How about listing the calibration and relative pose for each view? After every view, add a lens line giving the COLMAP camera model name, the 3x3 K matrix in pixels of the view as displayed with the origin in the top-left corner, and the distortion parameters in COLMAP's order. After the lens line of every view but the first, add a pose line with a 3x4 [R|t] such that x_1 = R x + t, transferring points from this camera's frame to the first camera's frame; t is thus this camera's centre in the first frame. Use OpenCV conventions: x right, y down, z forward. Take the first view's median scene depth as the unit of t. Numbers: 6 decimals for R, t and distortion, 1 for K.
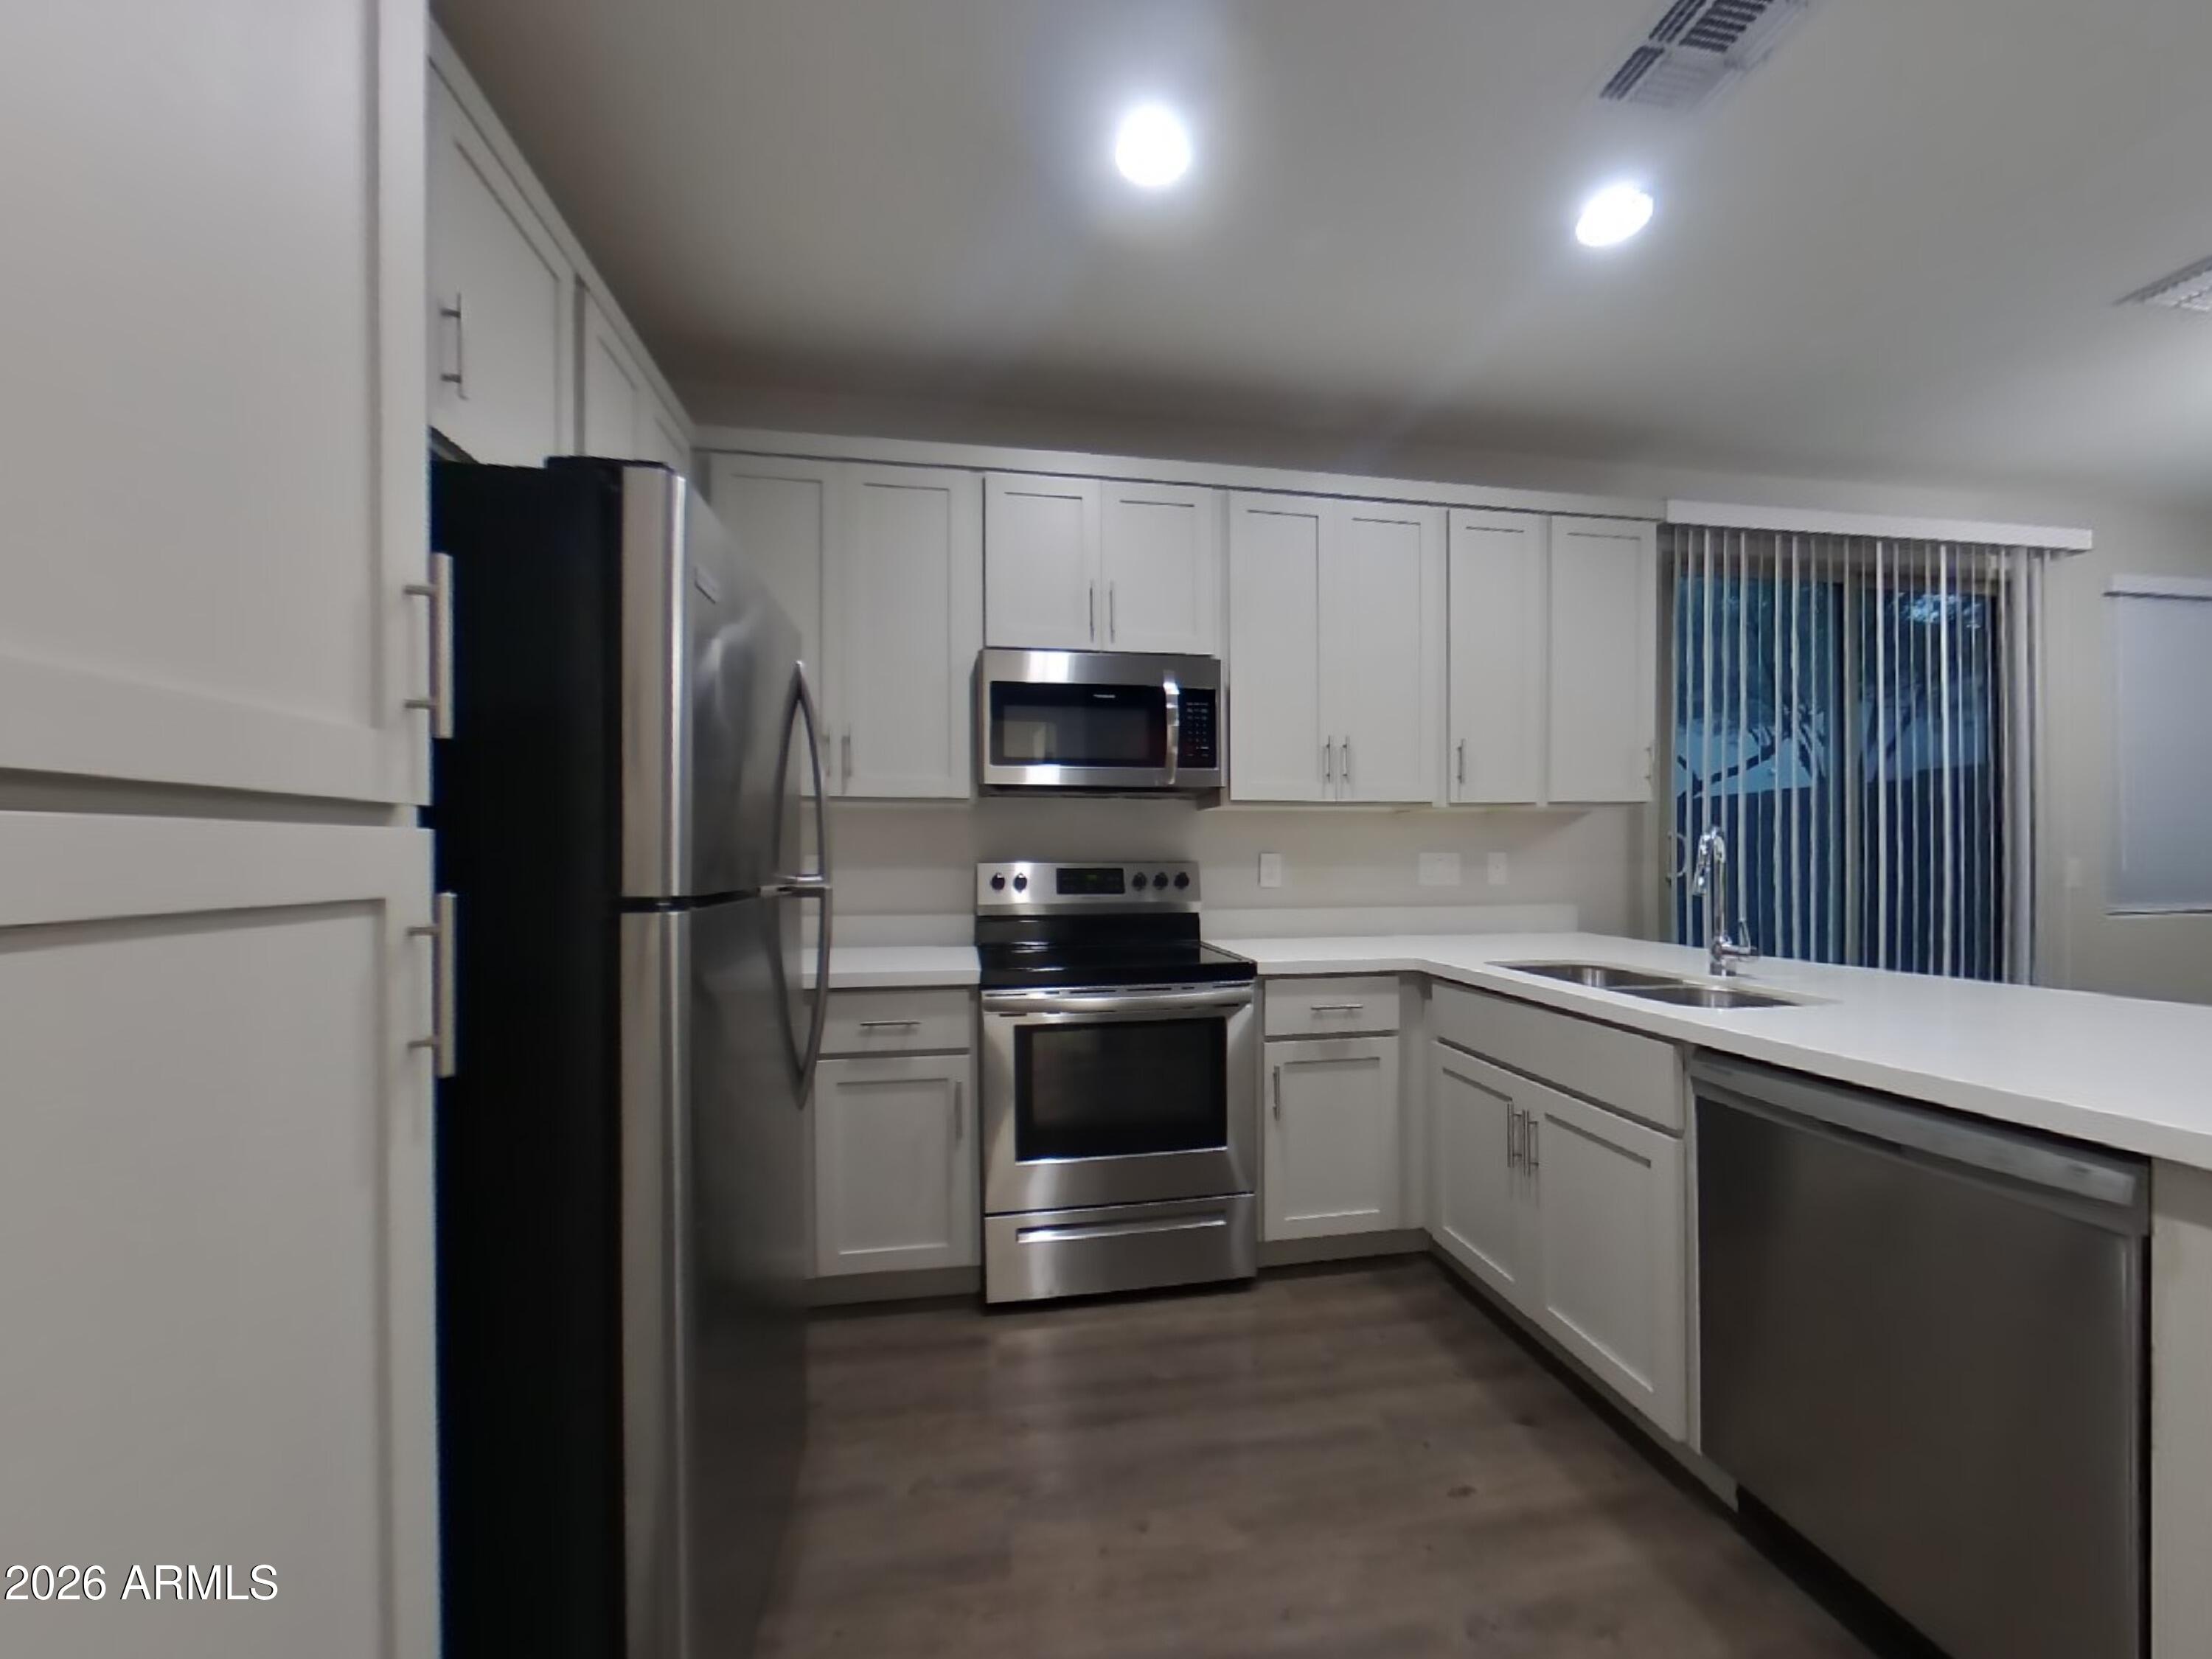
lens RADIAL K [[847.5, 0, 1129.5], [0, 847.5, 851.7], [0, 0, 1]] dist [0.000010, 0.000074]
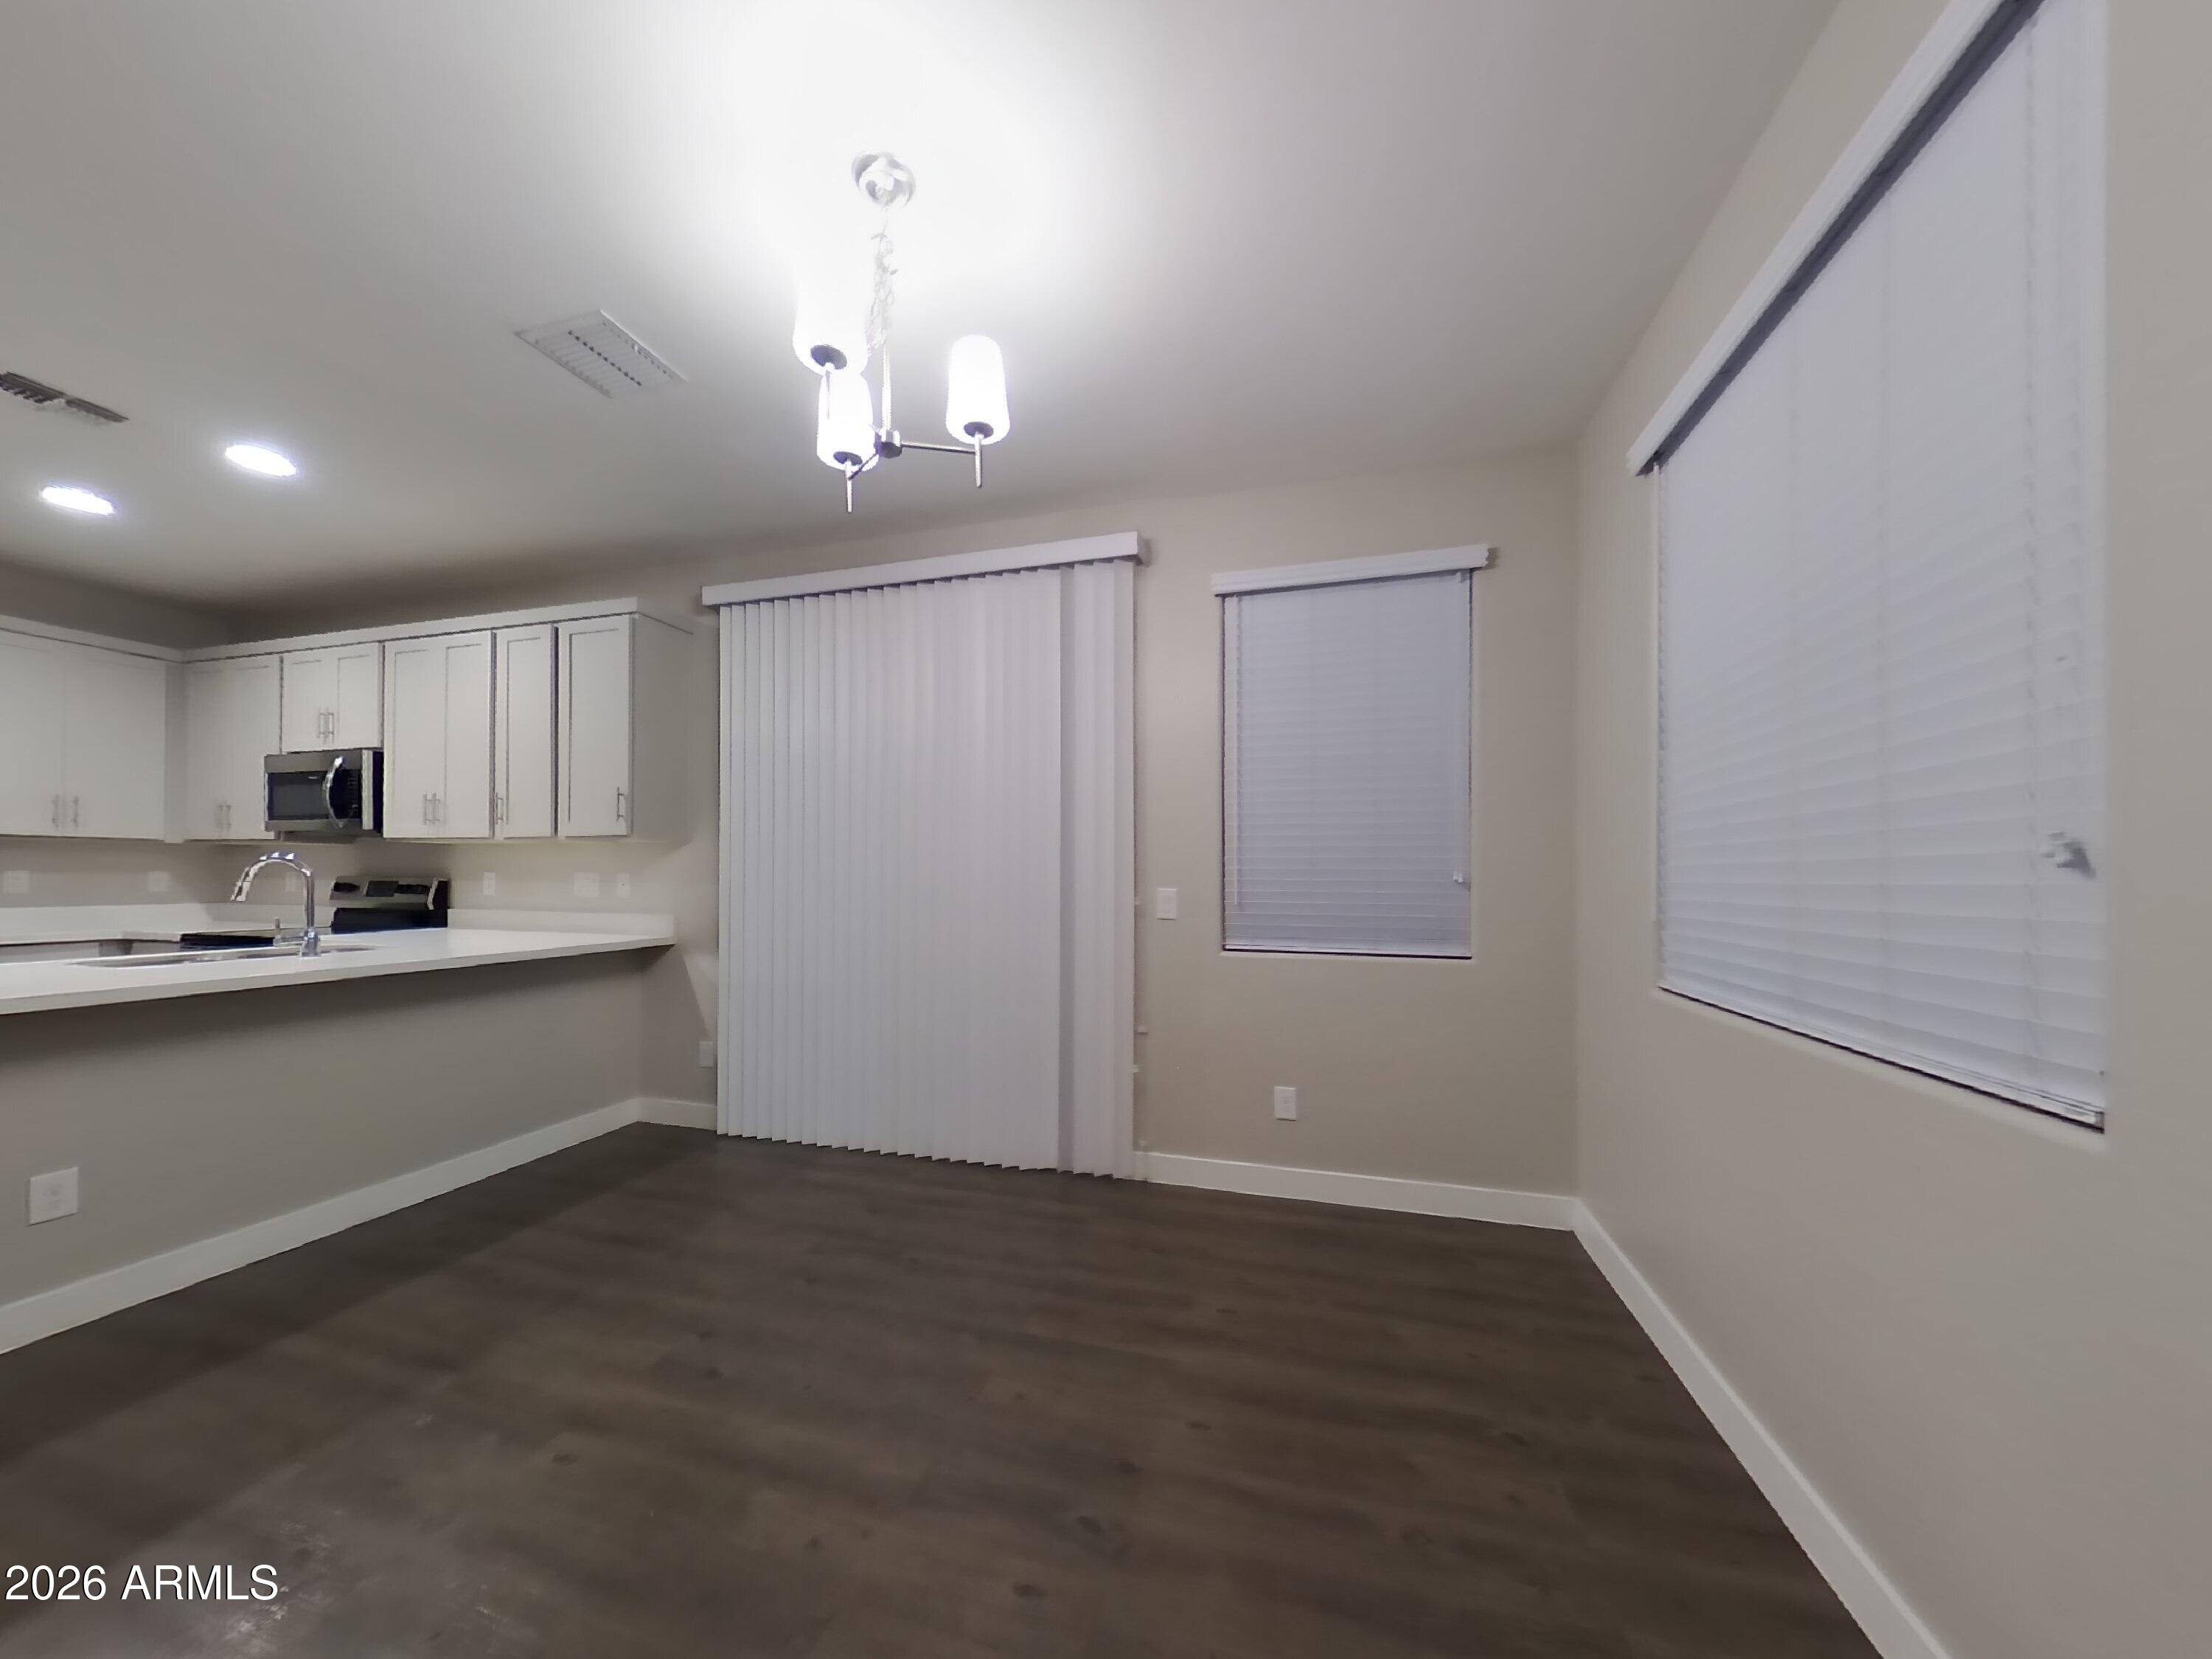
lens RADIAL K [[731.2, 0, 1105.8], [0, 731.2, 887.1], [0, 0, 1]] dist [-0.000112, 0.000010]
pose [[0.899467, 0.016055, -0.436694, 1.958537], [-0.012808, 0.999864, 0.010380, 0.001246], [0.436801, -0.003743, 0.899550, 0.361180]]
